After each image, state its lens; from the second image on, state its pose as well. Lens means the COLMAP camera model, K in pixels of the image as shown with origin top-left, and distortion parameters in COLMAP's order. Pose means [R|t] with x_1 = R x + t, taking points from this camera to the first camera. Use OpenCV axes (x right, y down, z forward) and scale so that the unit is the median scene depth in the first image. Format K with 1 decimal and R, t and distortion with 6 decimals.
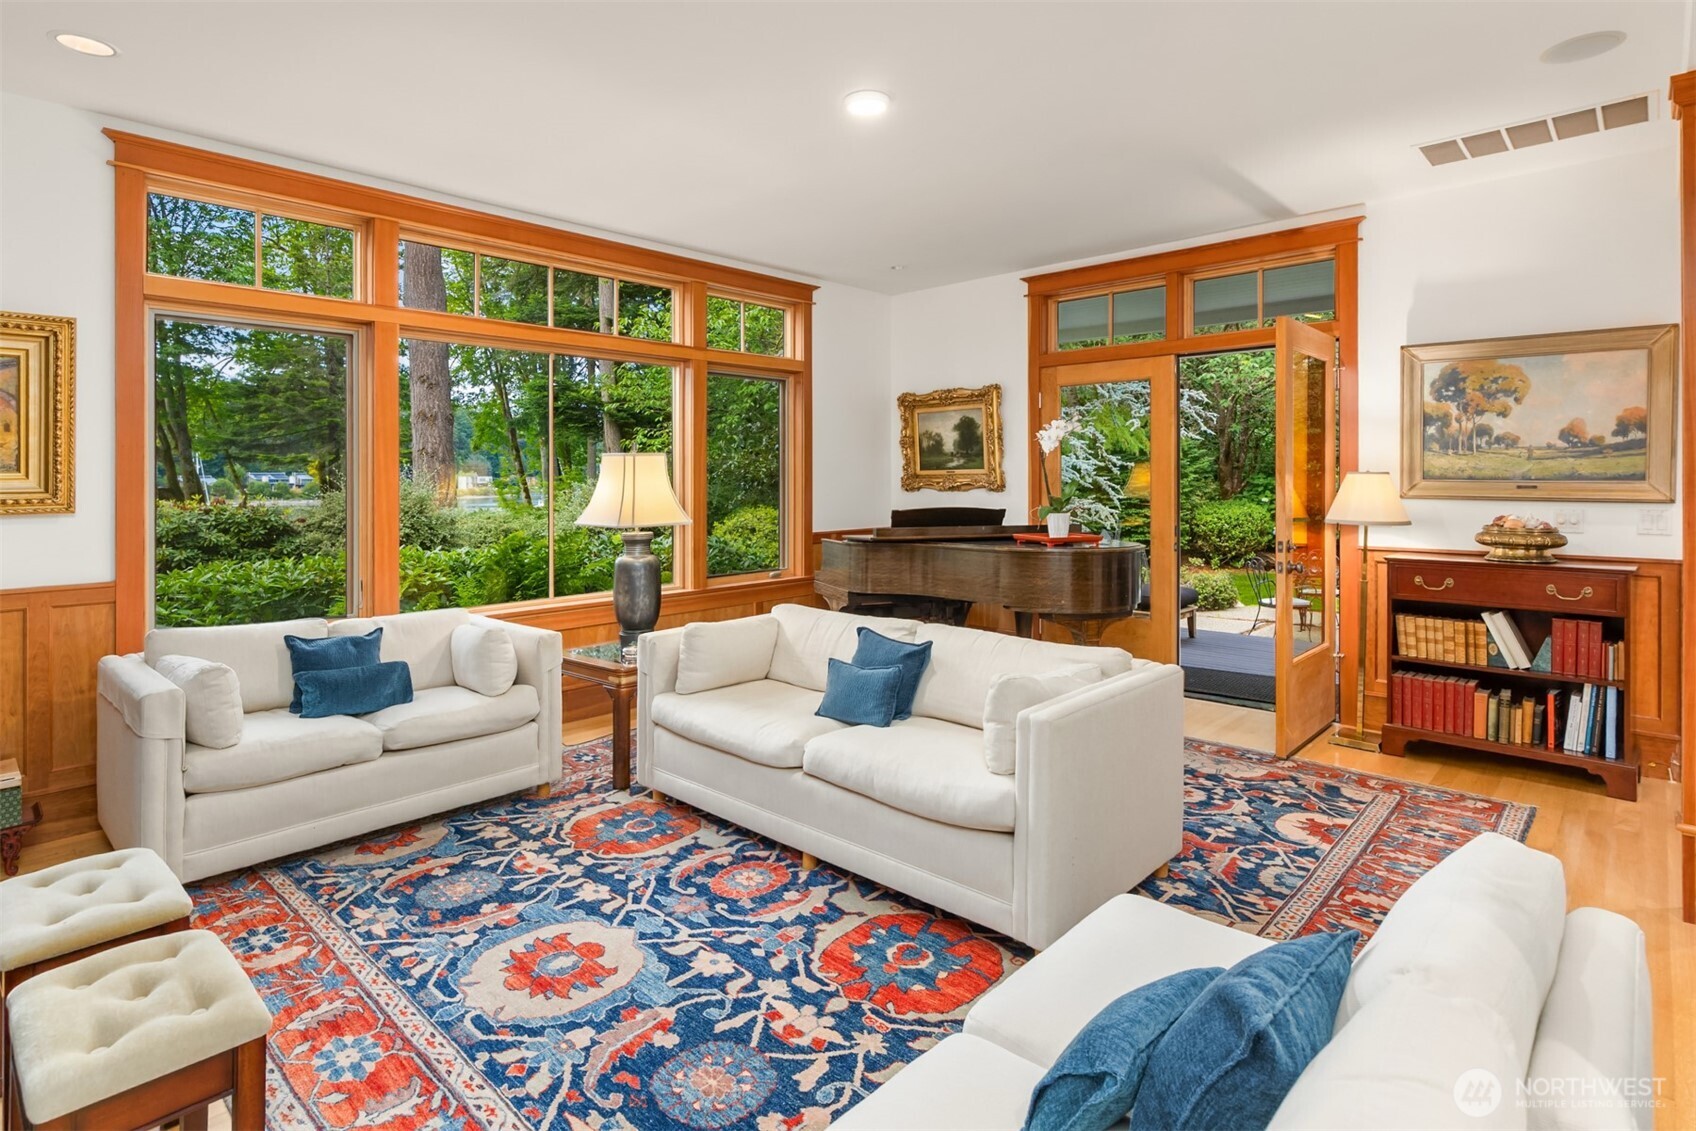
lens RADIAL K [[864.9, 0, 845.2], [0, 864.9, 500.5], [0, 0, 1]] dist [0.001456, 0.000788]
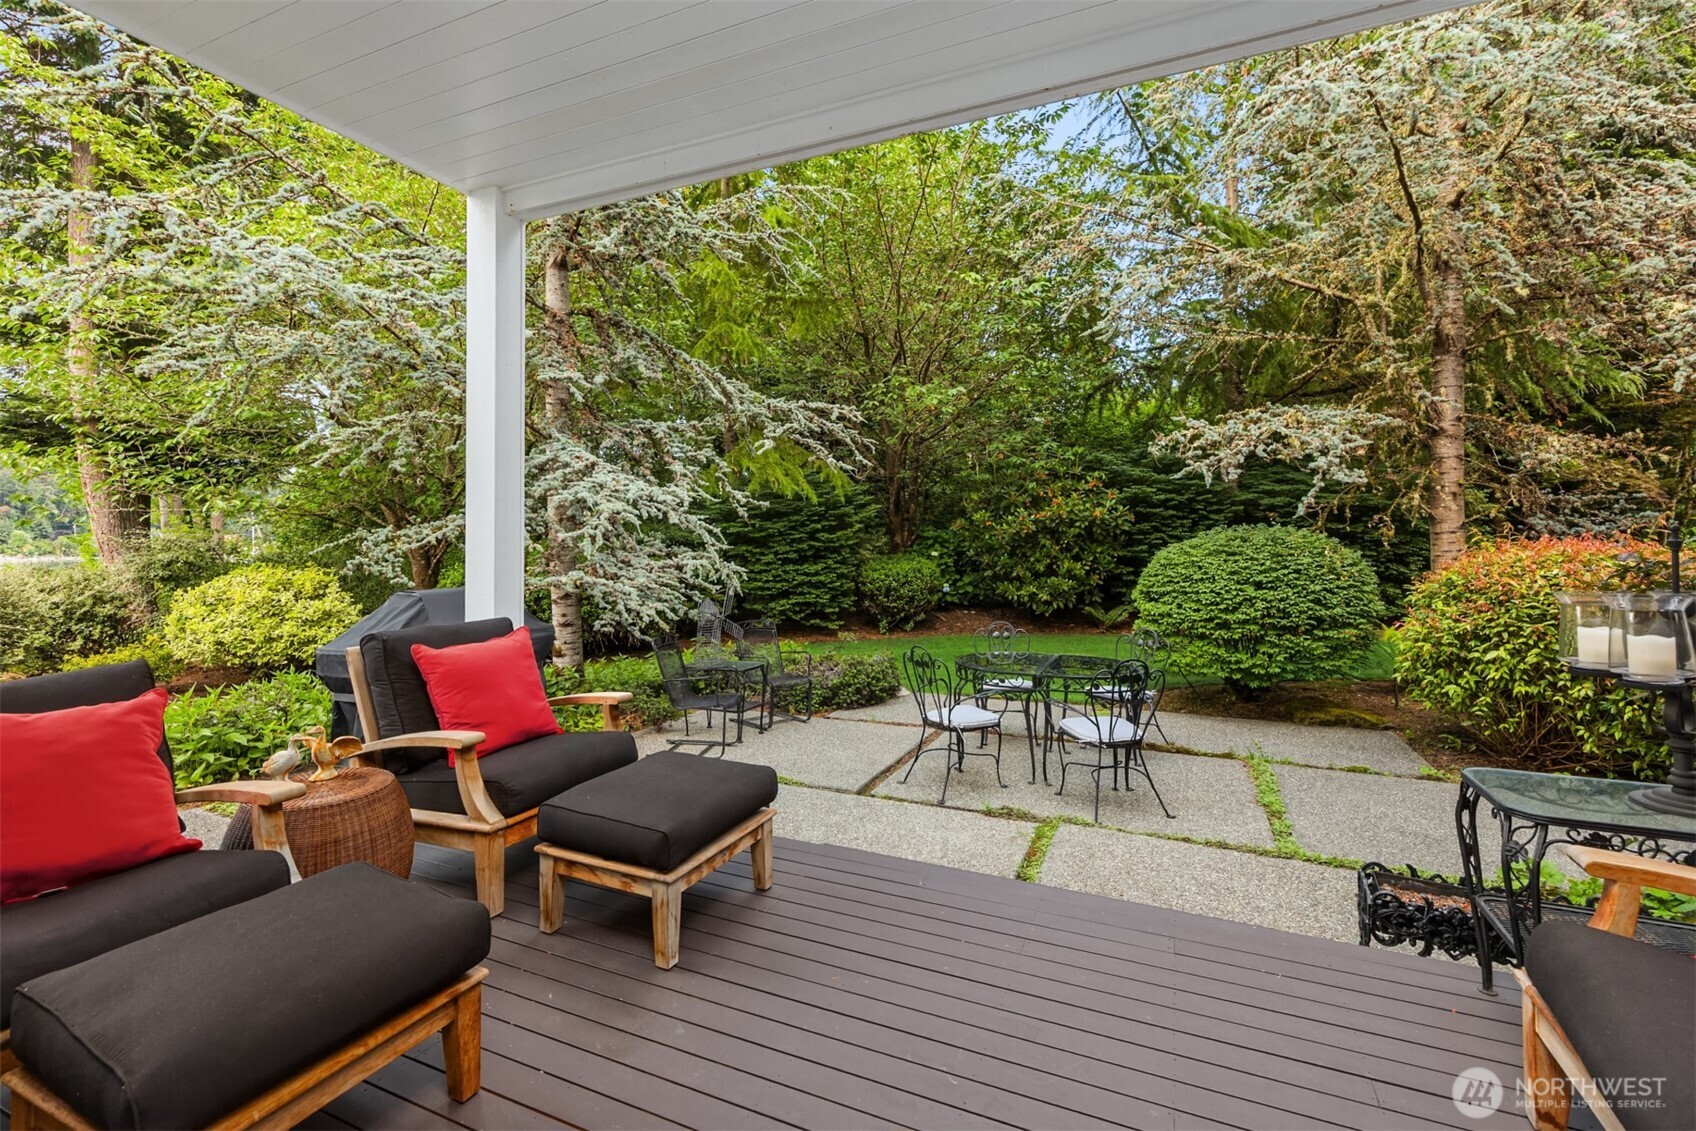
lens RADIAL K [[759.6, 0, 844.7], [0, 759.6, 556.5], [0, 0, 1]] dist [0.005234, 0.000431]
pose [[0.945317, -0.009655, 0.326010, 0.182871], [0.011346, 0.999930, -0.003286, 0.005410], [-0.325955, 0.006805, 0.945361, 0.371689]]
